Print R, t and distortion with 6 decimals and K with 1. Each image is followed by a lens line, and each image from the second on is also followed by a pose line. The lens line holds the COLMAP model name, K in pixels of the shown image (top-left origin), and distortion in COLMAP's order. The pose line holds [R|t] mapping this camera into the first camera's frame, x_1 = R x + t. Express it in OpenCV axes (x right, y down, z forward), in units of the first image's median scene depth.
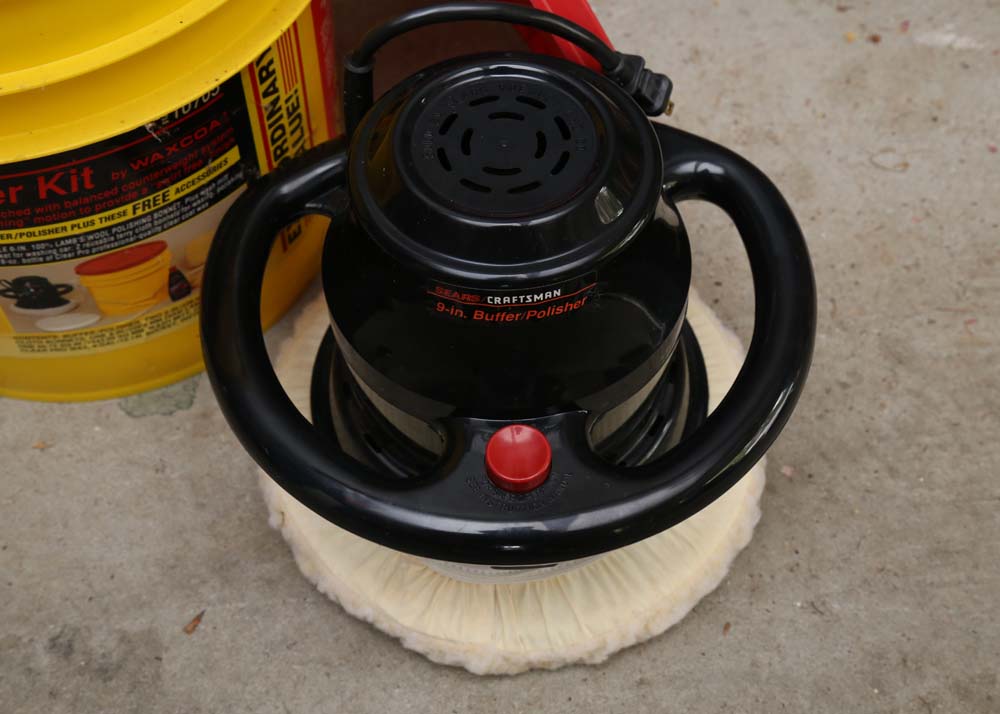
lens RADIAL K [[1282.2, 0, 502.6], [0, 1282.2, 364.8], [0, 0, 1]] dist [0.050069, 0.000000]
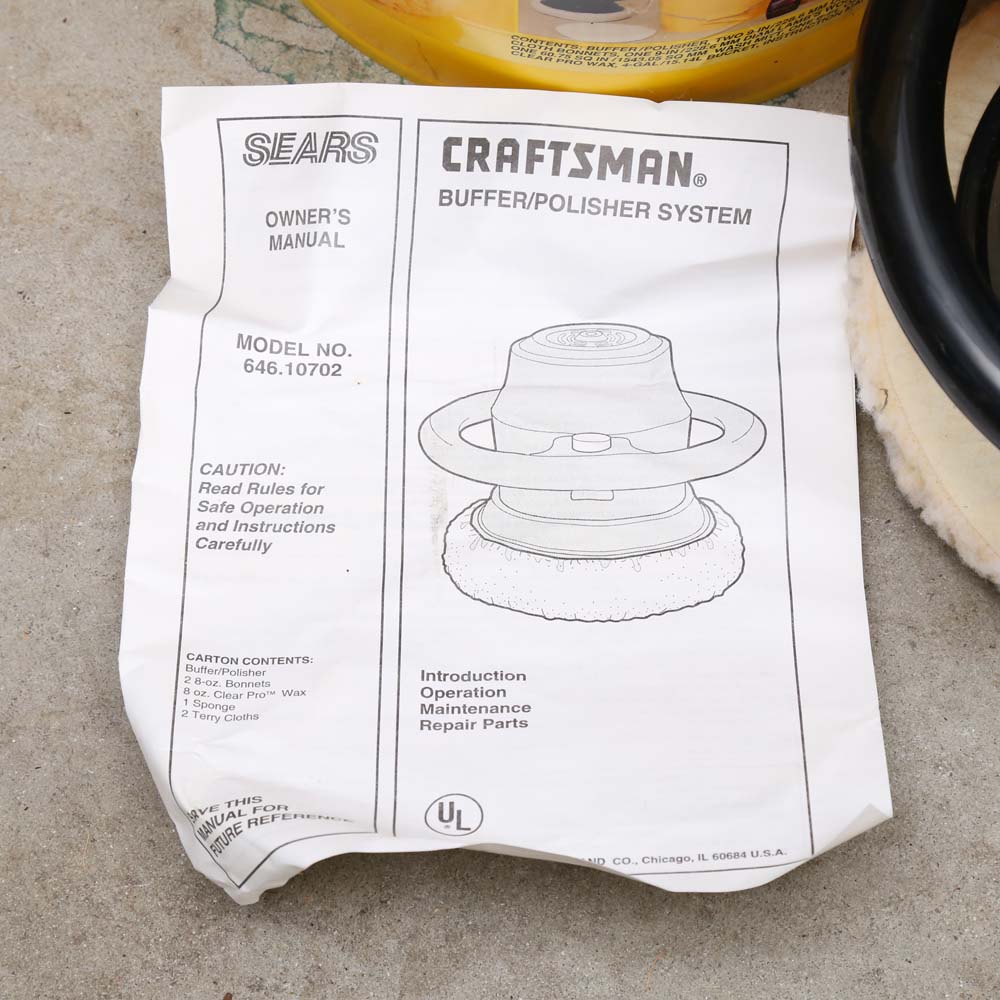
lens RADIAL K [[3456.1, 0, 492.3], [0, 3456.1, 499.6], [0, 0, 1]] dist [0.303369, 0.000000]
pose [[0.977356, 0.190143, -0.092851, -0.196222], [-0.161288, 0.953453, 0.254783, -0.246648], [0.136975, -0.234038, 0.962530, -0.716177]]
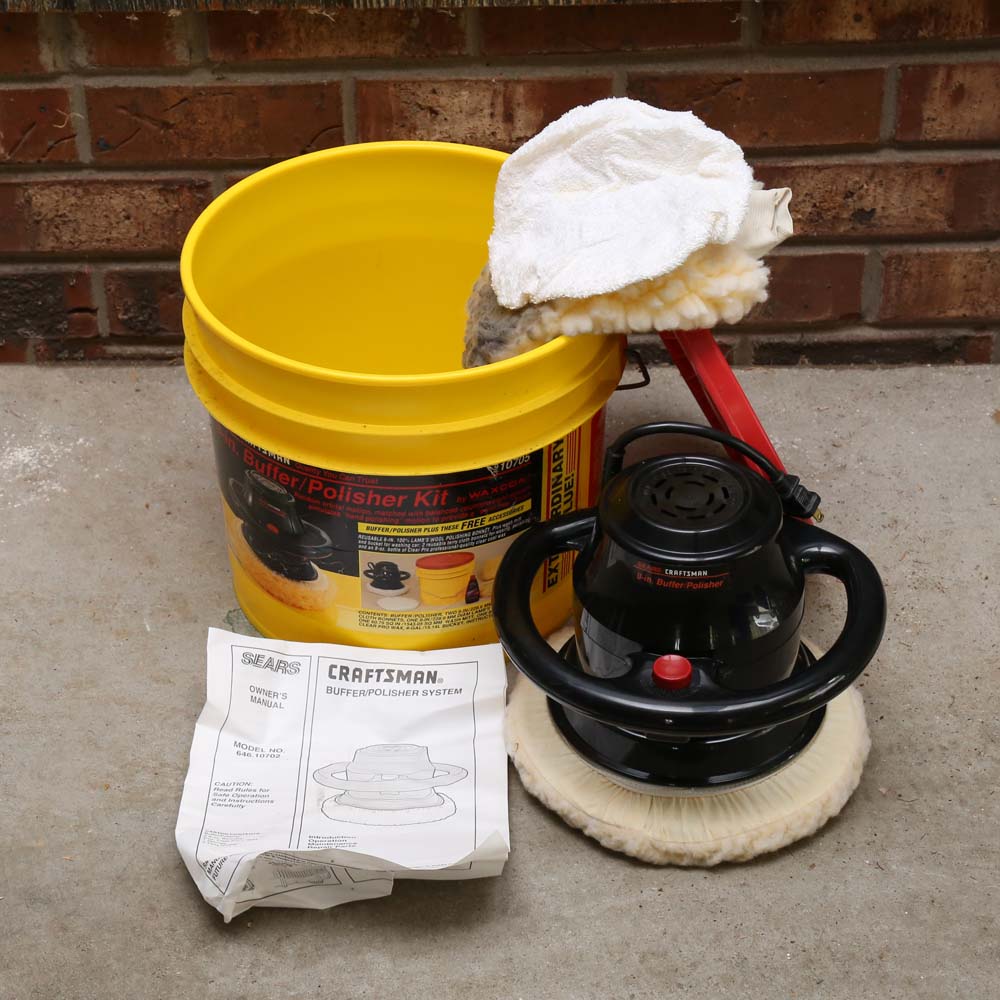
lens RADIAL K [[2818.9, 0, 497.4], [0, 2818.9, 500.8], [0, 0, 1]] dist [0.172134, 0.000000]
pose [[0.978625, 0.117738, -0.168616, 0.323021], [-0.166577, 0.934637, -0.314174, 0.890549], [0.120604, 0.335546, 0.934271, -2.146814]]
